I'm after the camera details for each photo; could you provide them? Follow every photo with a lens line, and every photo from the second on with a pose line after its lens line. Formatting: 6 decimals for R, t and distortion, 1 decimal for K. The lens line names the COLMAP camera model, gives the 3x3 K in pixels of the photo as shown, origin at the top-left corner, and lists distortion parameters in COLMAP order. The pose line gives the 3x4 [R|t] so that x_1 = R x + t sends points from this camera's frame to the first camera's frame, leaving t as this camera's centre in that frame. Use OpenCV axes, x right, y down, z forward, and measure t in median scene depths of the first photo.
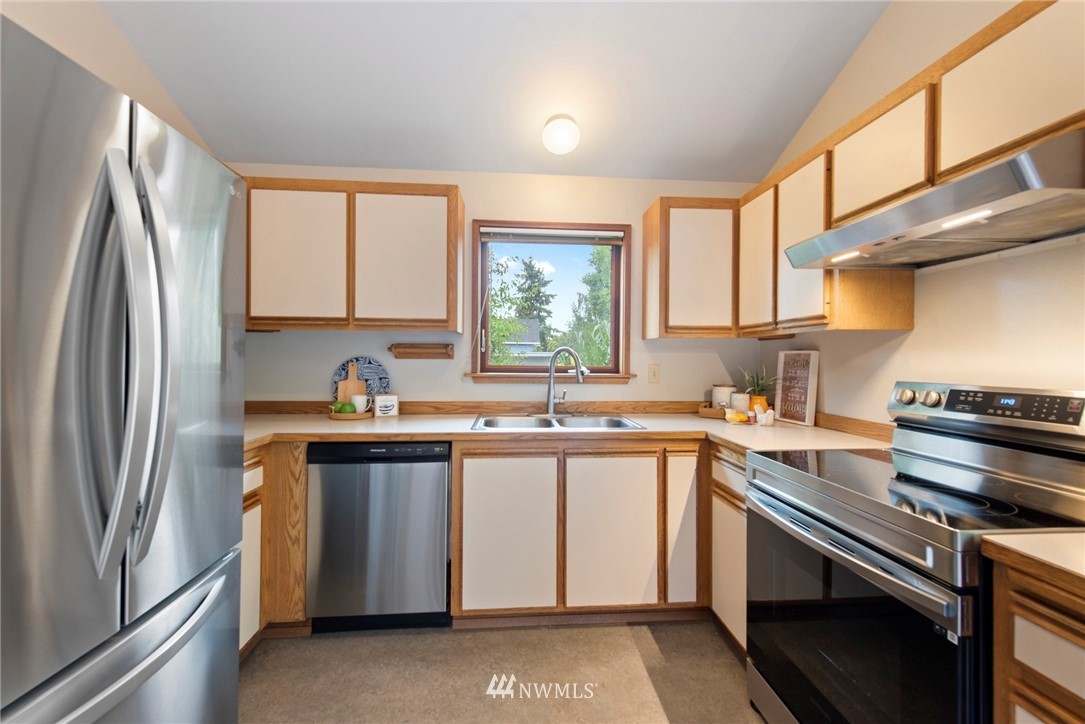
lens RADIAL K [[429.1, 0, 542.2], [0, 429.1, 358.6], [0, 0, 1]] dist [0.017397, -0.007083]
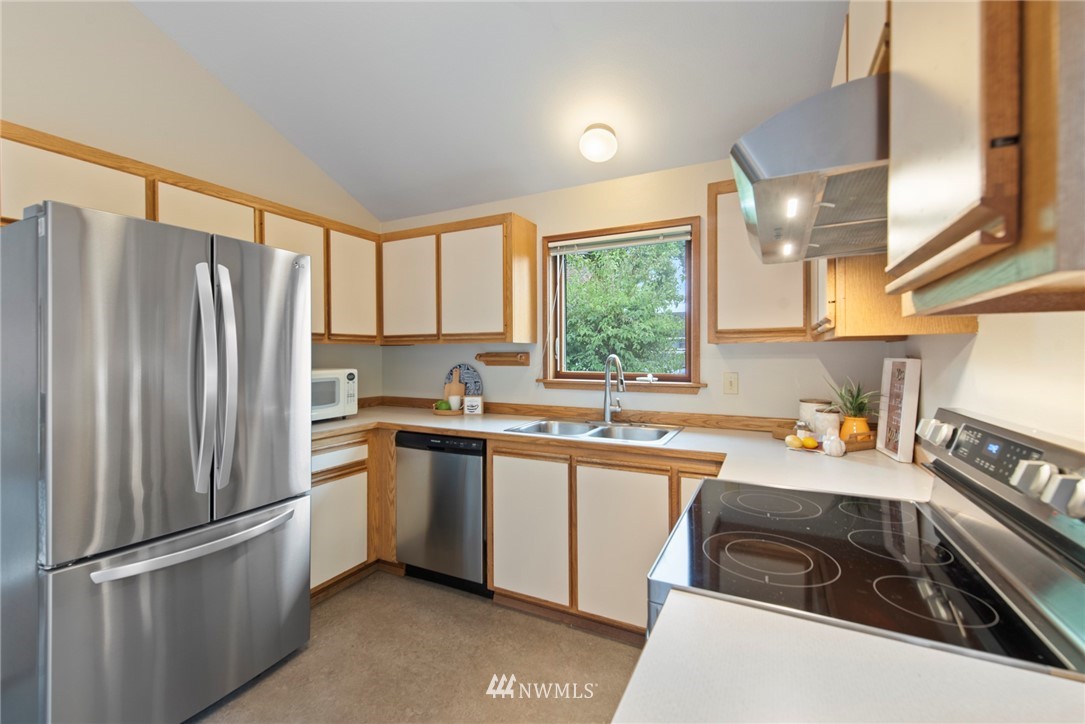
lens RADIAL K [[453.6, 0, 539.5], [0, 453.6, 356.4], [0, 0, 1]] dist [0.017679, -0.000173]
pose [[0.854595, -0.007257, -0.519244, 0.525204], [0.009207, 0.999957, 0.001177, -0.030857], [0.519213, -0.005786, 0.854625, 0.023121]]
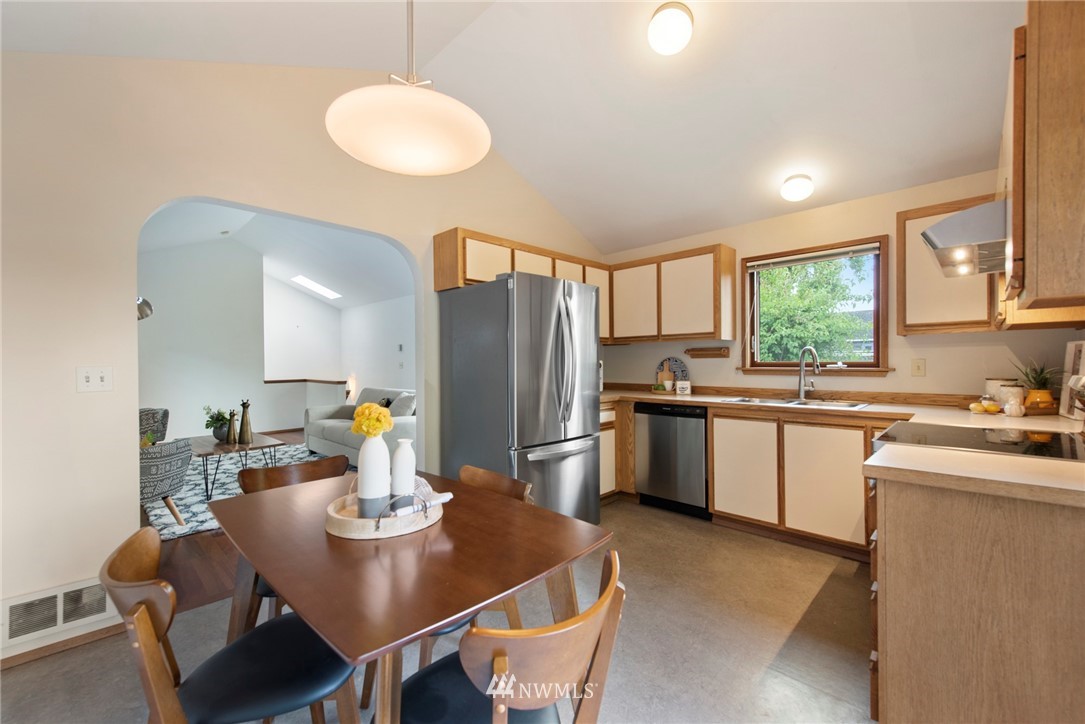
lens RADIAL K [[439.1, 0, 538.8], [0, 439.1, 365.2], [0, 0, 1]] dist [0.021463, -0.007531]
pose [[0.659651, -0.007161, -0.751538, 0.605022], [0.014287, 0.999893, 0.003013, 0.015744], [0.751436, -0.012725, 0.659683, -0.573058]]
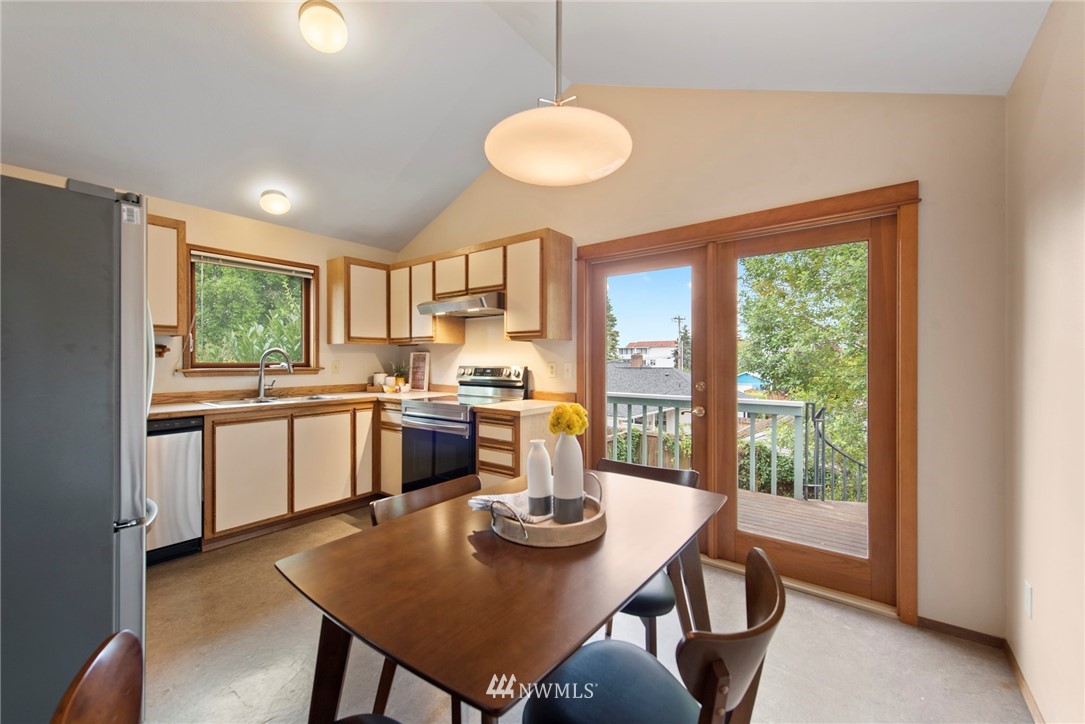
lens RADIAL K [[429.1, 0, 542.2], [0, 429.1, 358.6], [0, 0, 1]] dist [0.017397, -0.007083]
pose [[0.666697, -0.004864, 0.745313, -0.497458], [0.004250, 0.999987, 0.002725, 0.006984], [-0.745317, 0.001351, 0.666709, -0.716460]]
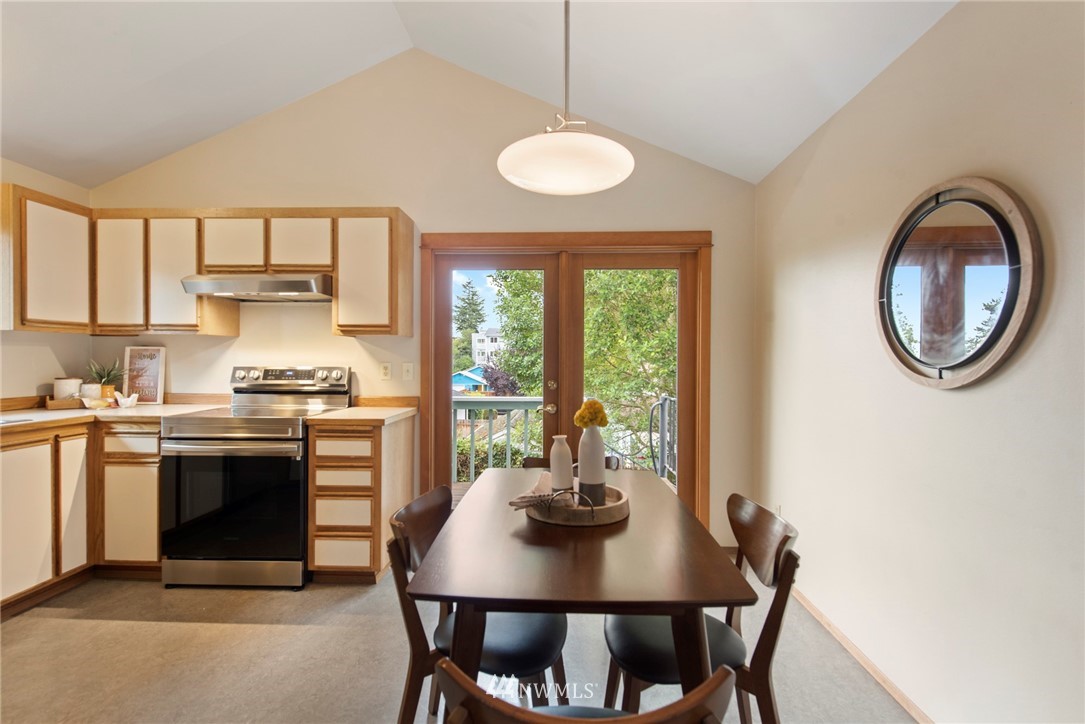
lens RADIAL K [[502.5, 0, 542.5], [0, 502.5, 362.0], [0, 0, 1]] dist [0.001547, -0.000069]
pose [[0.111048, -0.011426, 0.993749, -0.820468], [-0.005623, 0.999911, 0.012125, 0.002516], [-0.993799, -0.006934, 0.110974, -0.348519]]
